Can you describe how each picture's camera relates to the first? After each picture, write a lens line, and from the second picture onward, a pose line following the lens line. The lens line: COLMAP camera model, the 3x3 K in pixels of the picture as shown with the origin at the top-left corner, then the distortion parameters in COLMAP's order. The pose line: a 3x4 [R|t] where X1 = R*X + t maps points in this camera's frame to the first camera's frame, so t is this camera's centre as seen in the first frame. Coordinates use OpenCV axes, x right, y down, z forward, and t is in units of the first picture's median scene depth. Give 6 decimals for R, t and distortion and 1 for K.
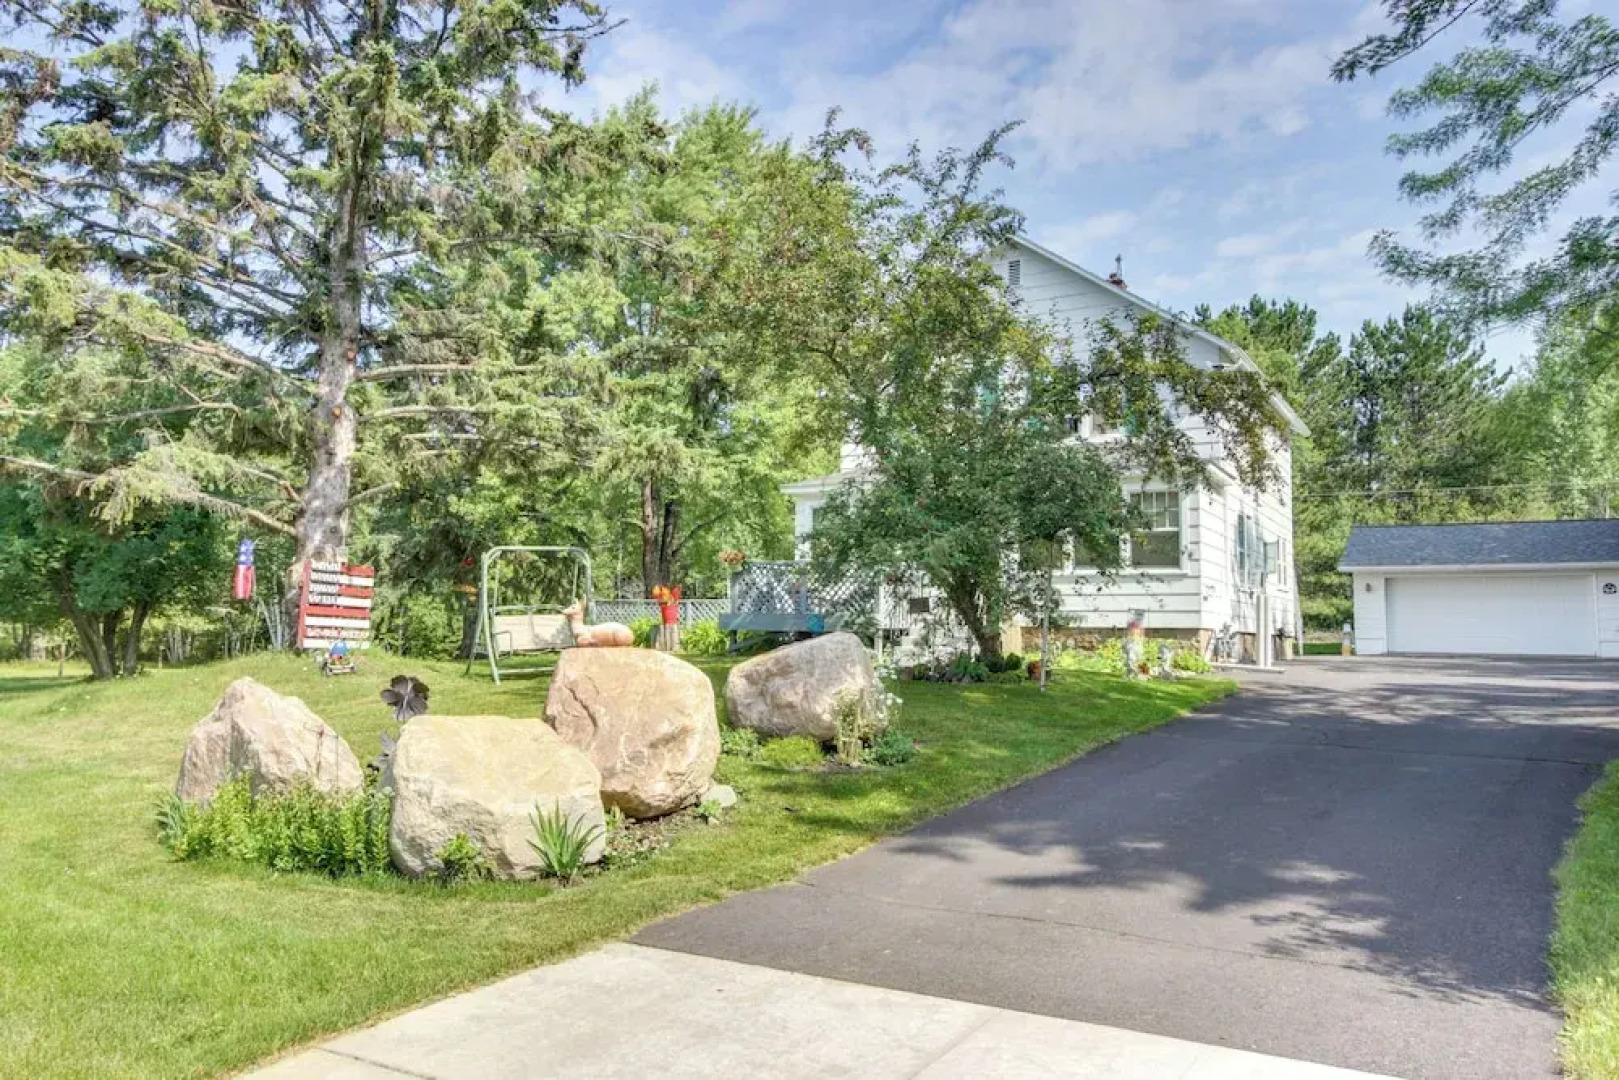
lens RADIAL K [[1187.1, 0, 808.4], [0, 1187.1, 533.7], [0, 0, 1]] dist [0.007733, 0.004846]
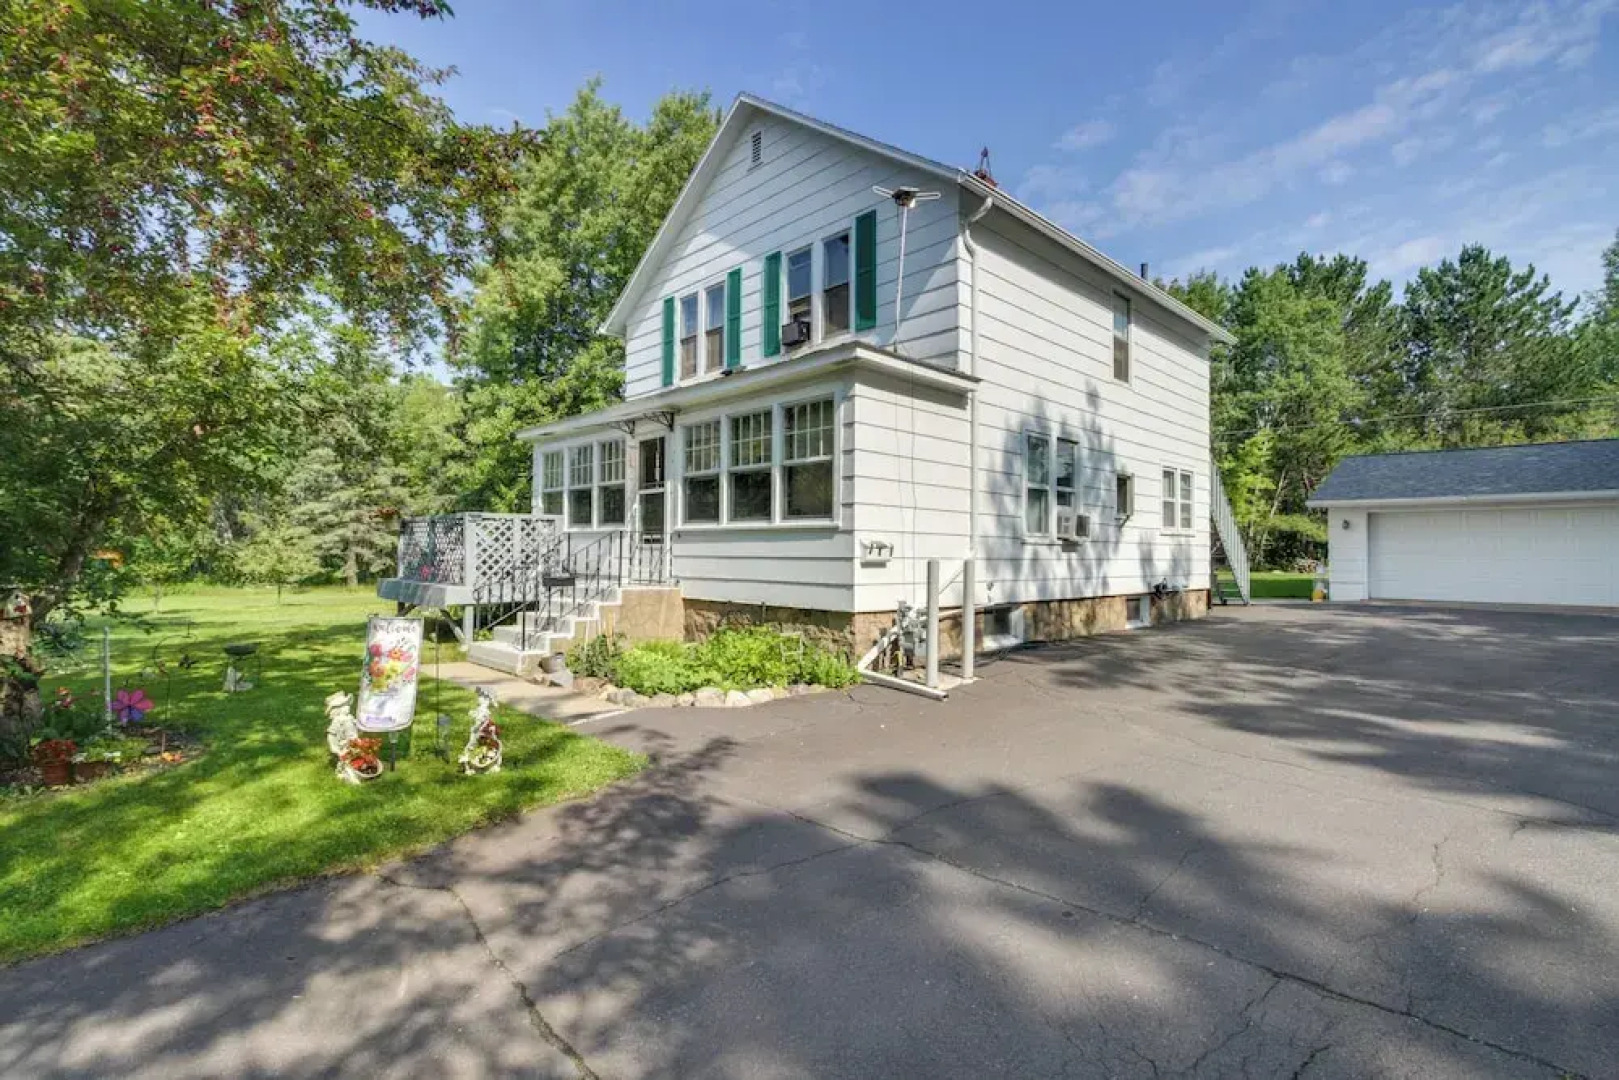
lens RADIAL K [[765.6, 0, 806.3], [0, 765.6, 537.6], [0, 0, 1]] dist [-0.022008, -0.001313]
pose [[0.959093, -0.012142, -0.282830, 0.139517], [0.030807, 0.997623, 0.061640, 0.004593], [0.281410, -0.067832, 0.957187, 0.200530]]
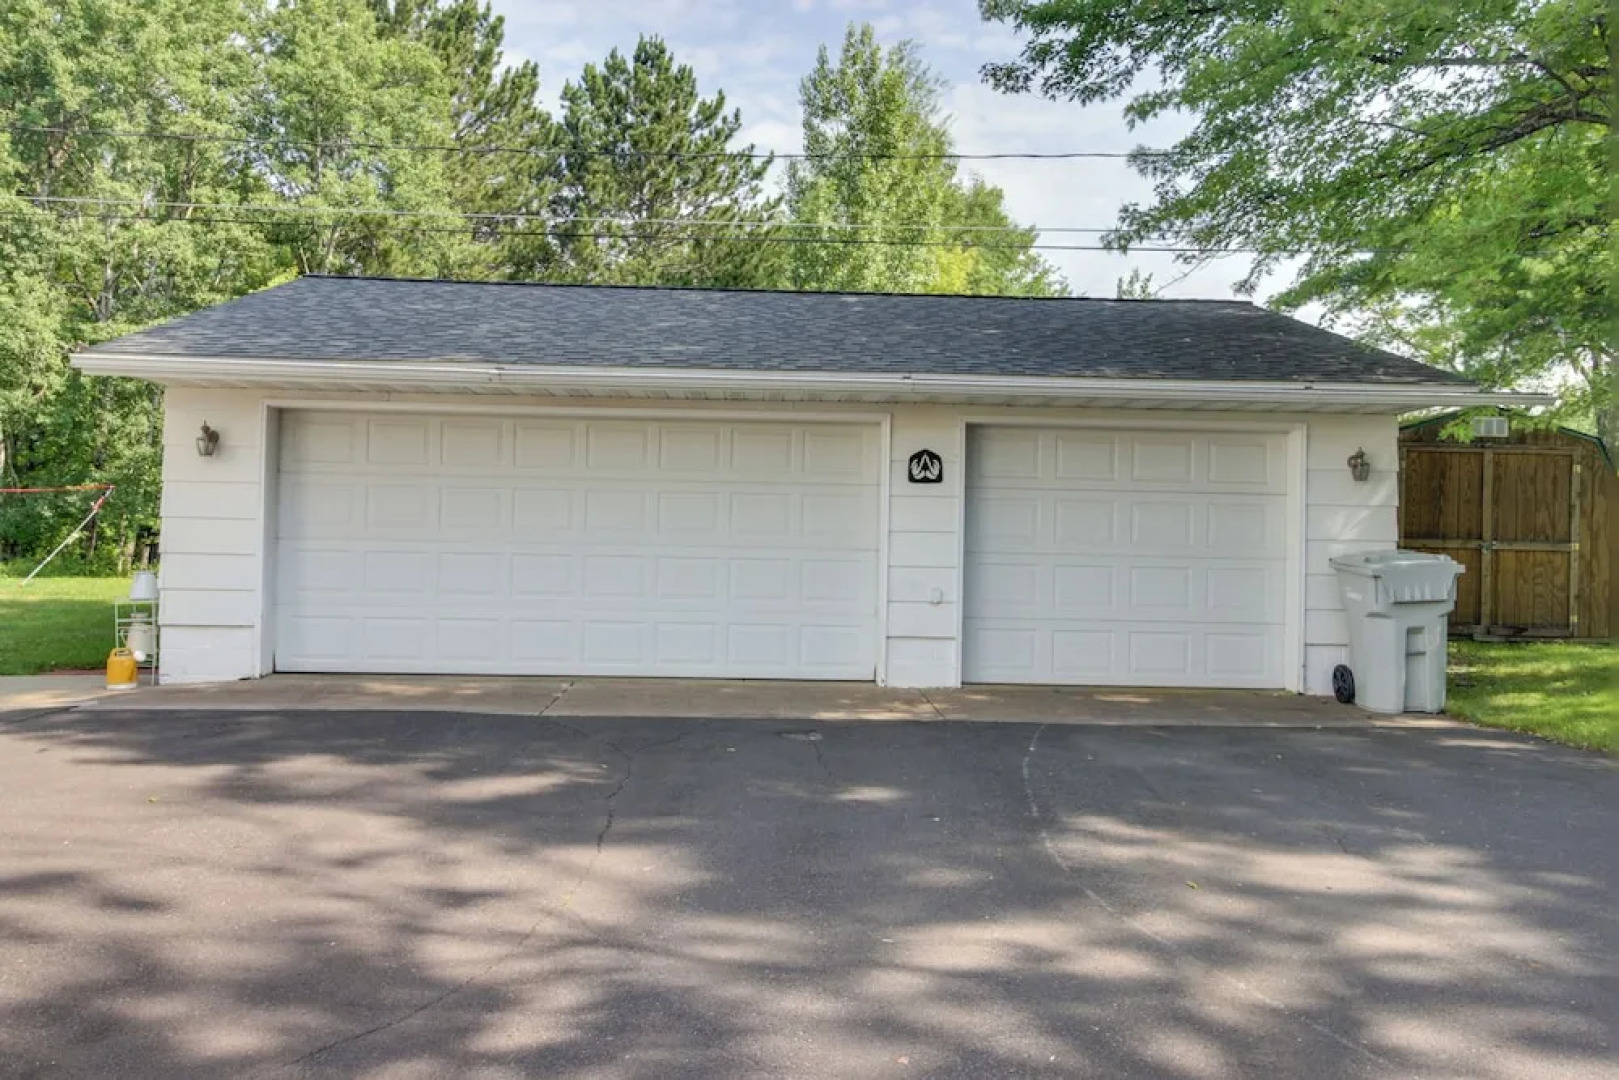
lens RADIAL K [[1187.1, 0, 802.6], [0, 1187.1, 539.8], [0, 0, 1]] dist [0.007733, 0.004846]
pose [[0.853456, 0.010179, 0.521065, 0.259805], [-0.059922, 0.995095, 0.078708, 0.022677], [-0.517708, -0.098397, 0.849880, 0.404133]]
